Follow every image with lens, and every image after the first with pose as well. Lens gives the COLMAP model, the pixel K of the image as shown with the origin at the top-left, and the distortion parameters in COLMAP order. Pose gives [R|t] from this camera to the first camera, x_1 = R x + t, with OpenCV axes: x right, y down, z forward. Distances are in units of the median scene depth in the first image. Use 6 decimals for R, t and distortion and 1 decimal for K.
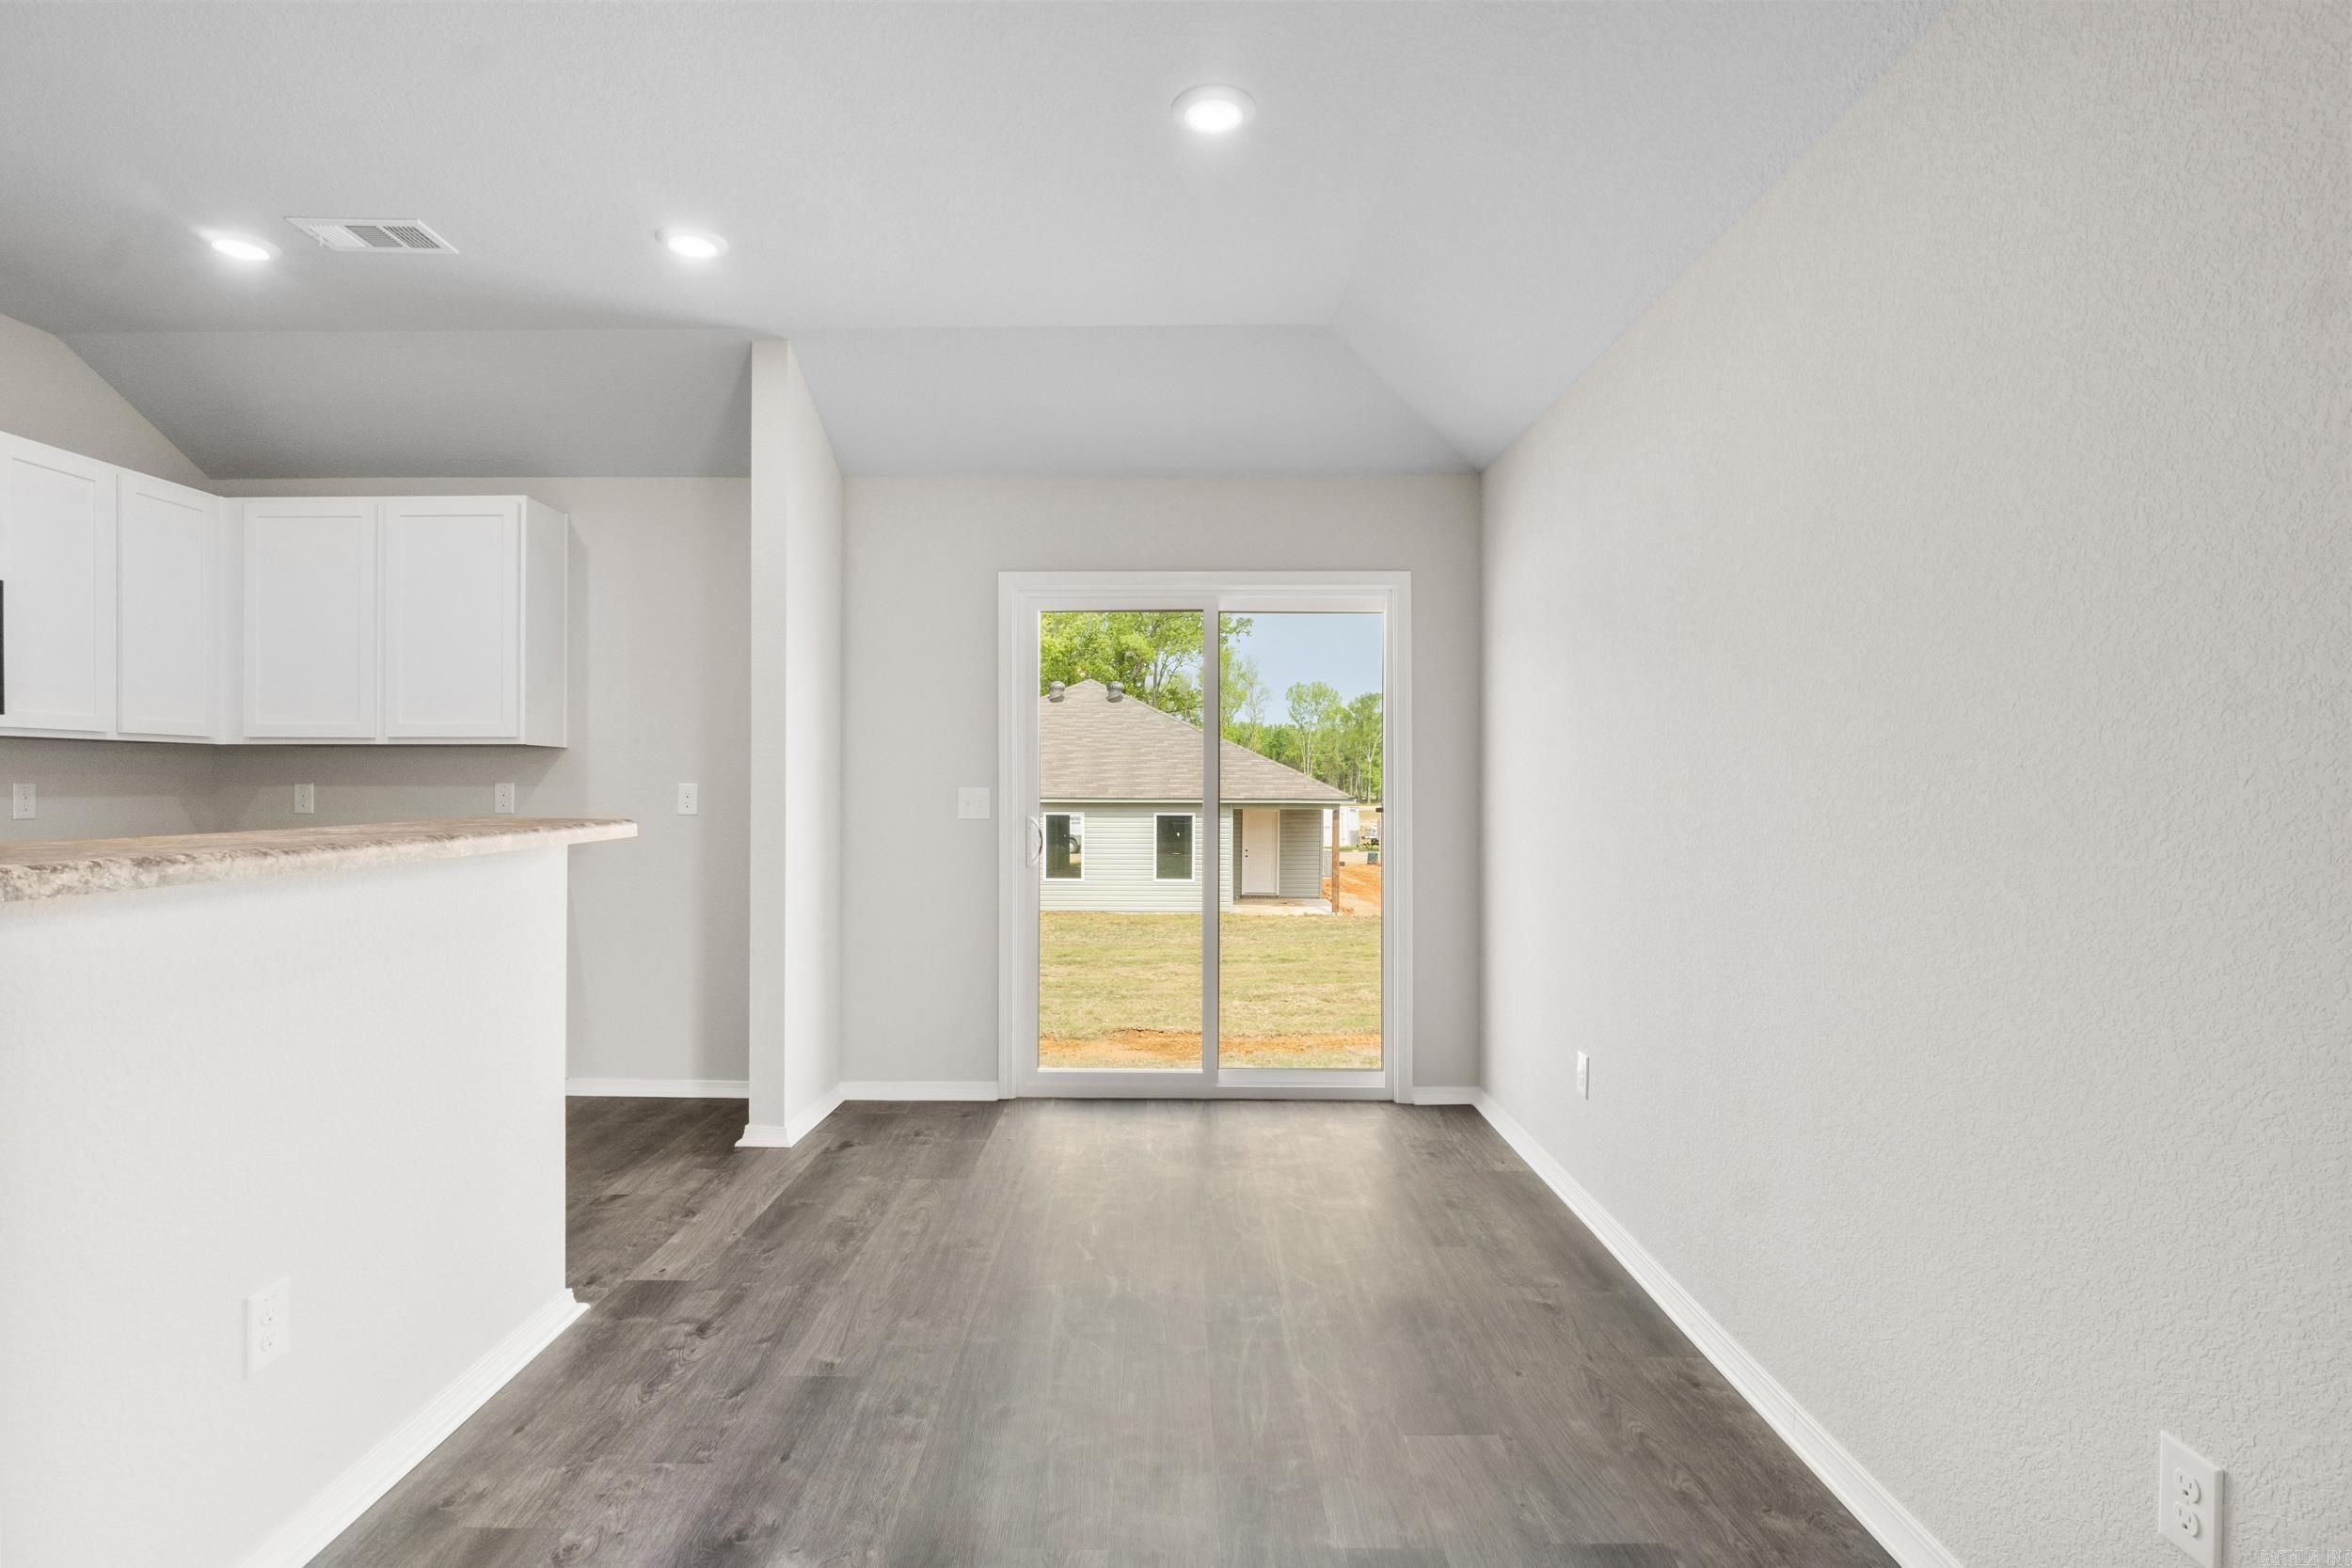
lens RADIAL K [[1184.7, 0, 1144.9], [0, 1184.7, 788.8], [0, 0, 1]] dist [-0.003127, -0.001124]
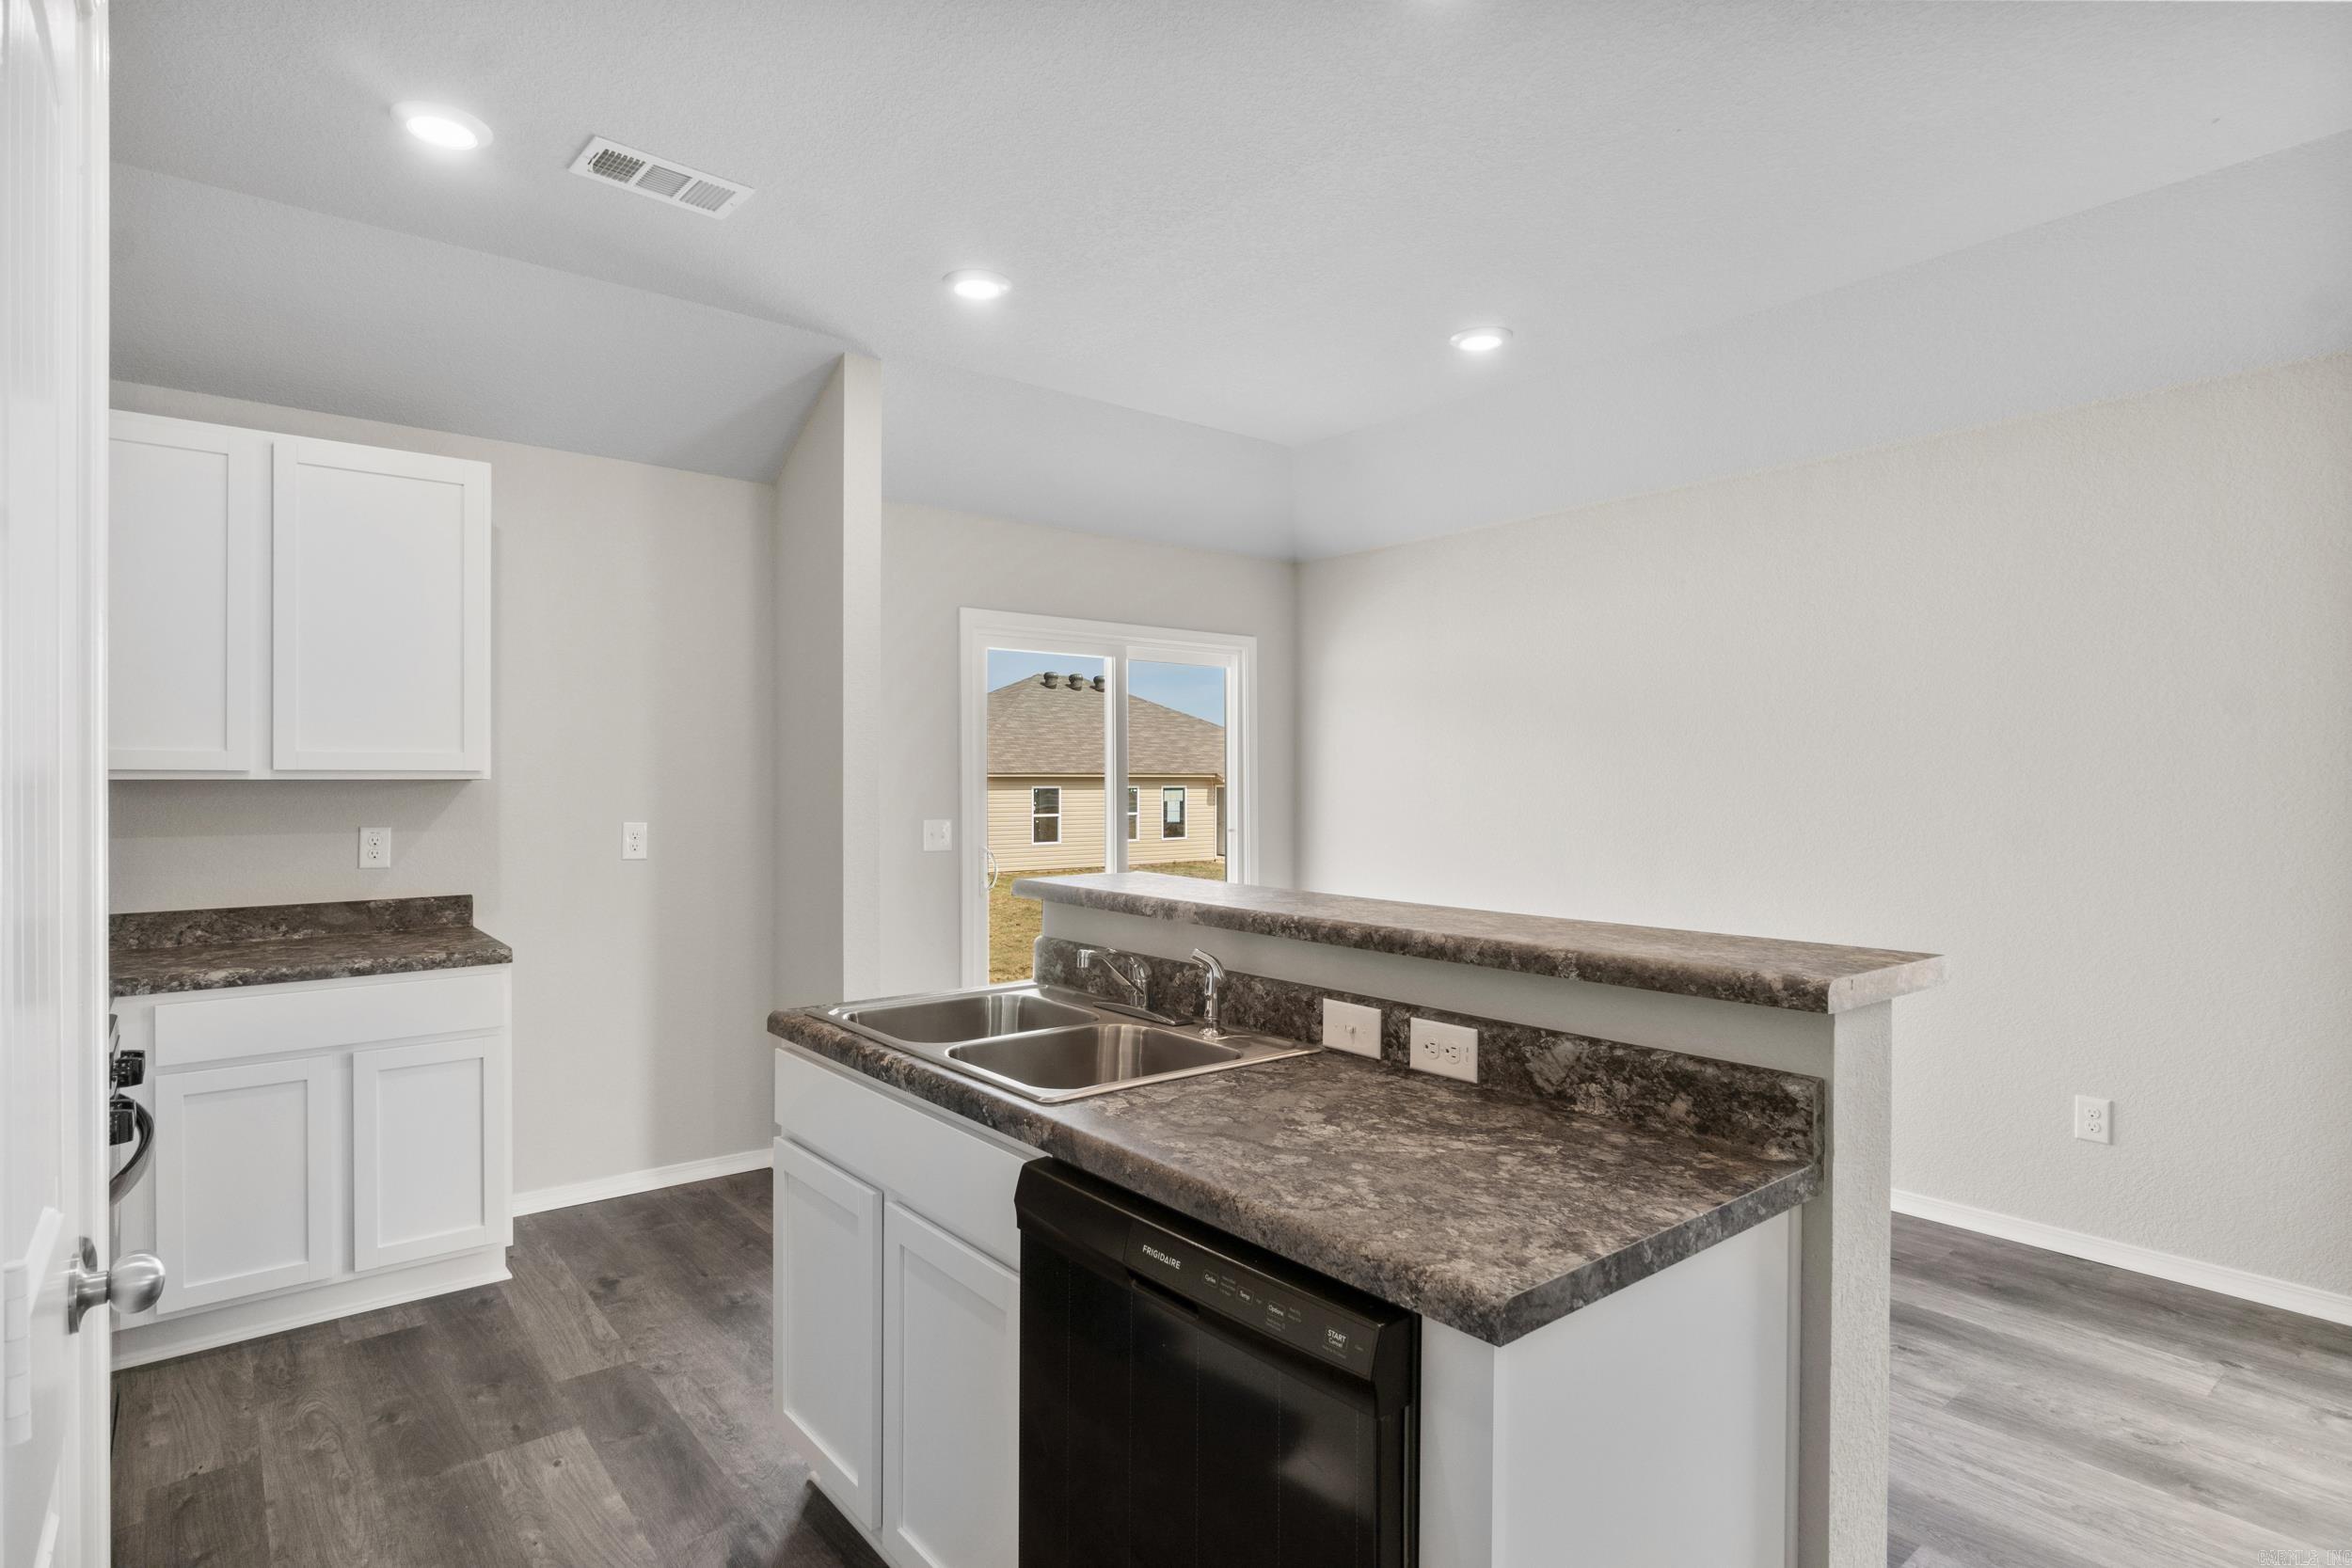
lens RADIAL K [[1184.7, 0, 1139.5], [0, 1184.7, 775.2], [0, 0, 1]] dist [-0.003127, -0.001124]
pose [[0.766480, 0.002413, 0.642264, -0.719216], [0.003388, 0.999964, -0.007800, -0.033632], [-0.642259, 0.008155, 0.766444, 0.121662]]
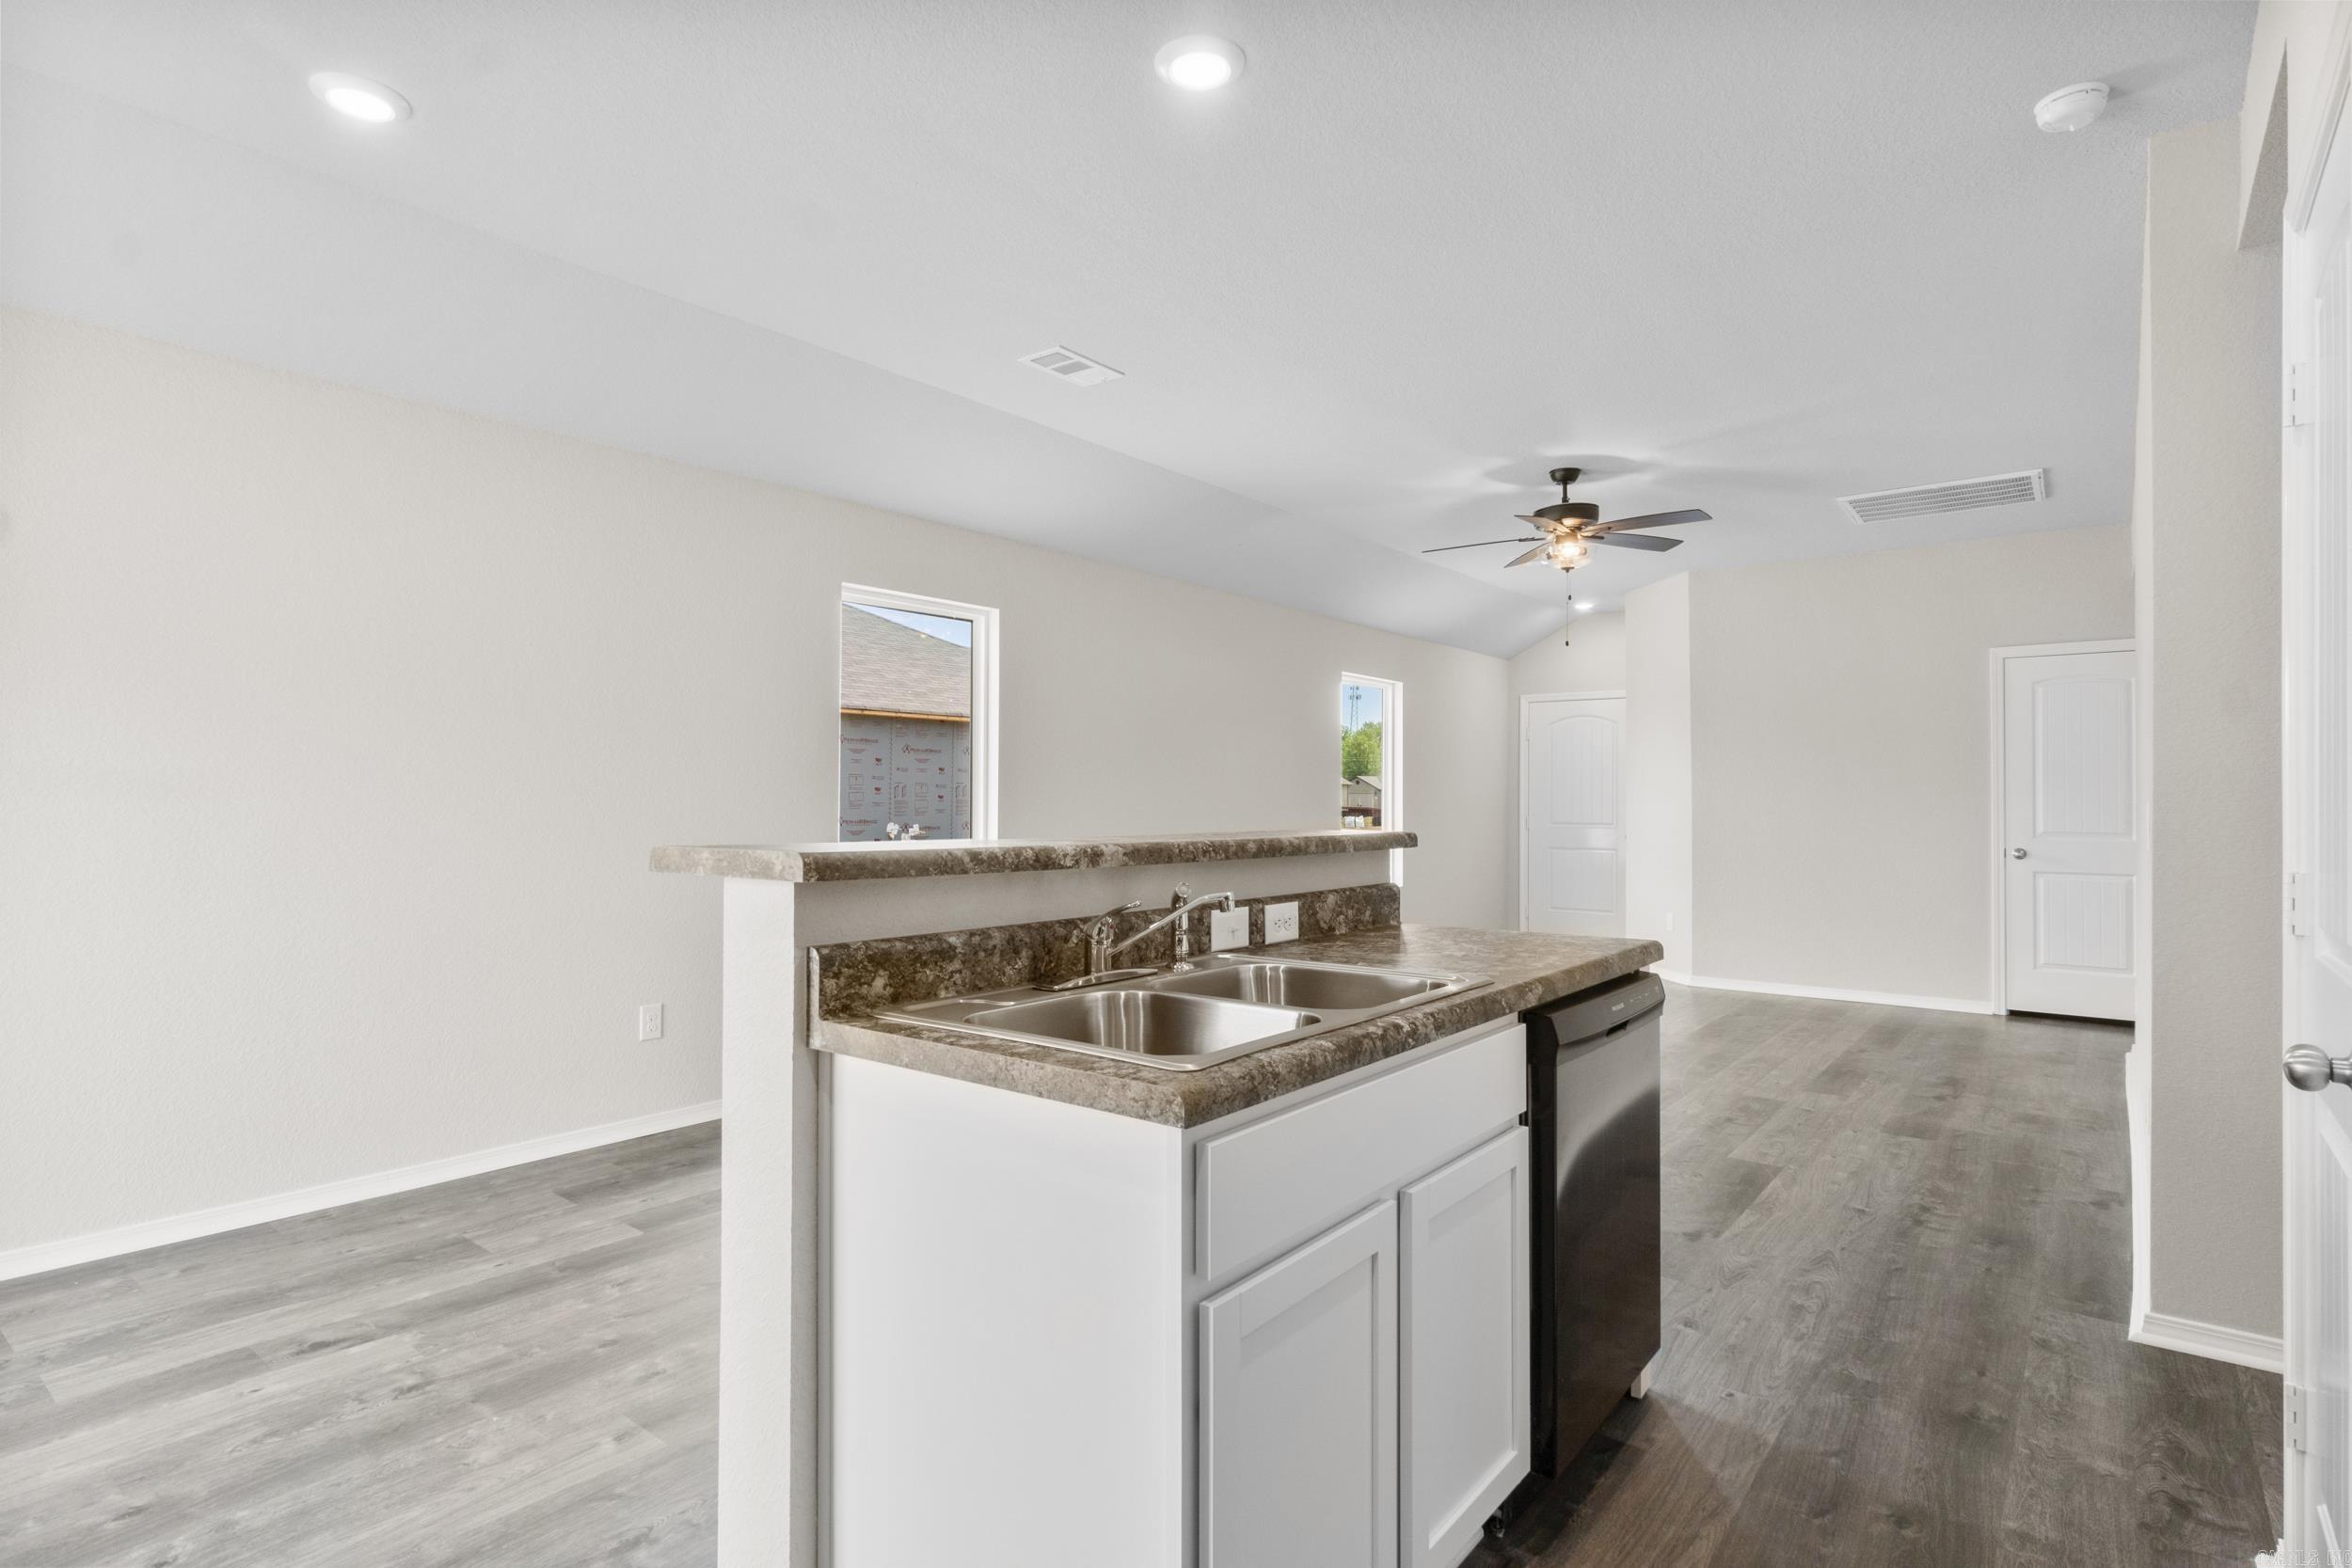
lens RADIAL K [[1184.7, 0, 1161.8], [0, 1184.7, 813.6], [0, 0, 1]] dist [-0.003127, -0.001124]
pose [[-0.800127, -0.012638, 0.599698, -0.665213], [-0.004195, 0.999871, 0.015474, -0.001294], [-0.599816, 0.009865, -0.800077, 0.864914]]
